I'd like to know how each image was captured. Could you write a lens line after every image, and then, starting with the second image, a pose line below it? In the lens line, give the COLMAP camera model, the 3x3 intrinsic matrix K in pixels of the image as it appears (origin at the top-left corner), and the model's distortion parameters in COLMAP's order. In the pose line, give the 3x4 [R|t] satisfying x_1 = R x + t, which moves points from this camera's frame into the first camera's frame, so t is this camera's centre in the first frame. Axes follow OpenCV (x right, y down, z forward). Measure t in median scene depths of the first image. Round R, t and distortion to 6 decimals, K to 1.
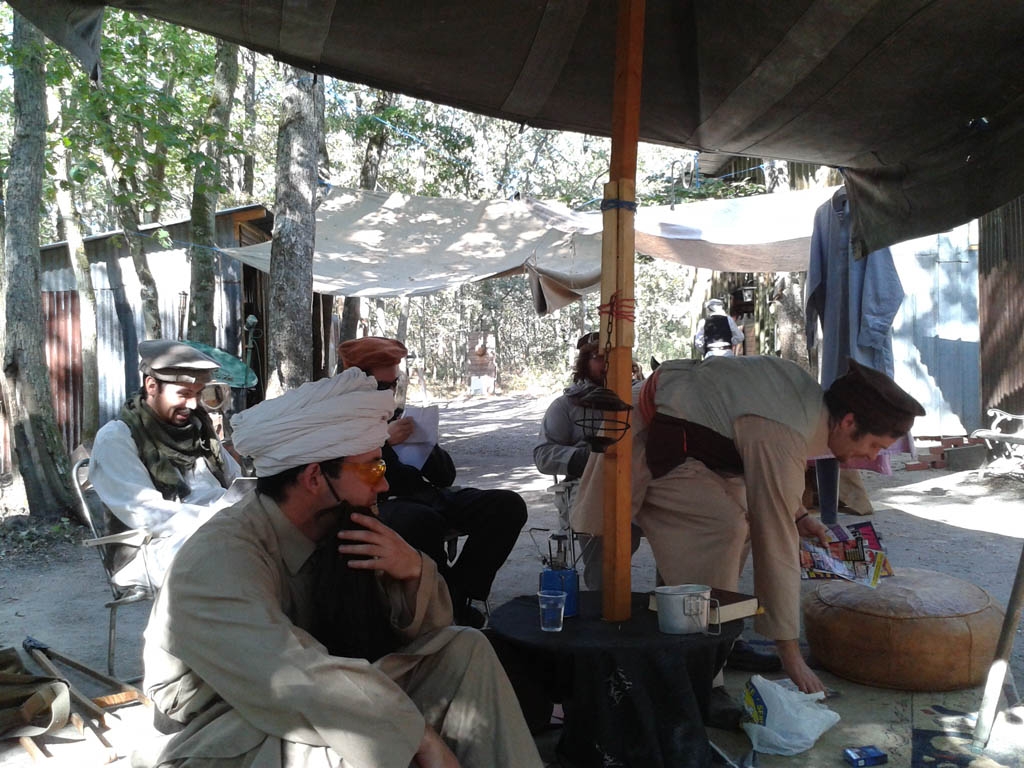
lens RADIAL K [[1002.8, 0, 514.2], [0, 1002.8, 378.3], [0, 0, 1]] dist [0.153851, -0.401280]
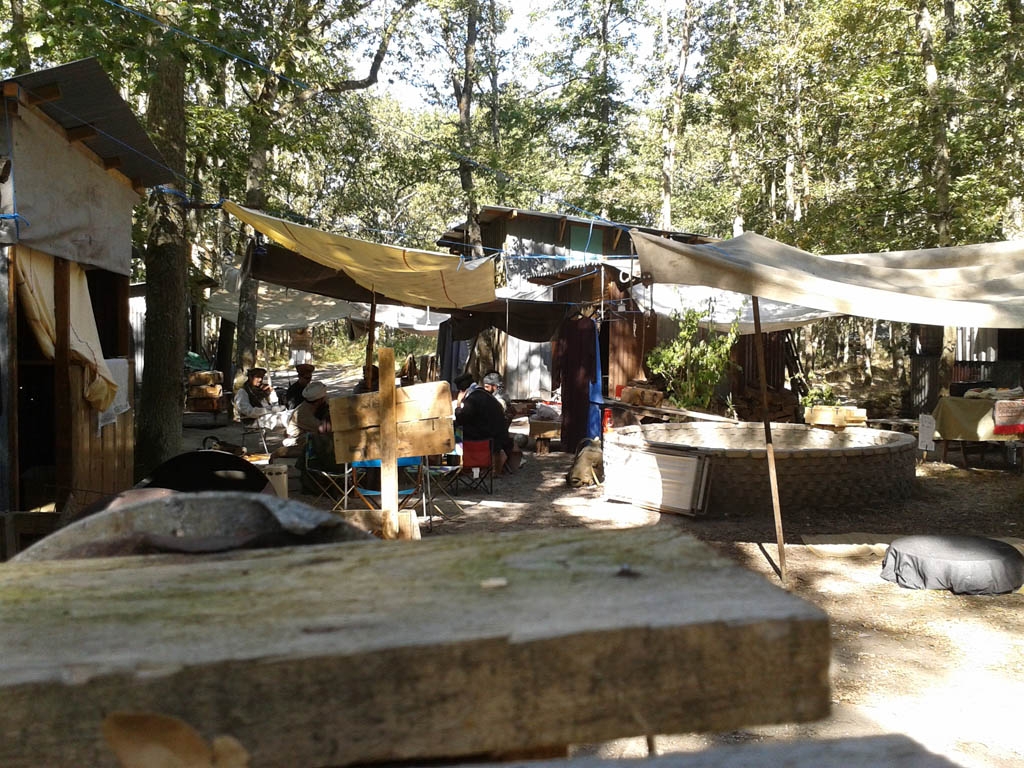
lens RADIAL K [[1010.0, 0, 518.0], [0, 1010.0, 380.2], [0, 0, 1]] dist [0.149432, -0.426326]
pose [[0.981116, 0.024231, 0.191899, -0.008353], [-0.030824, 0.999030, 0.031448, -0.012387], [-0.190951, -0.036769, 0.980911, -0.272251]]
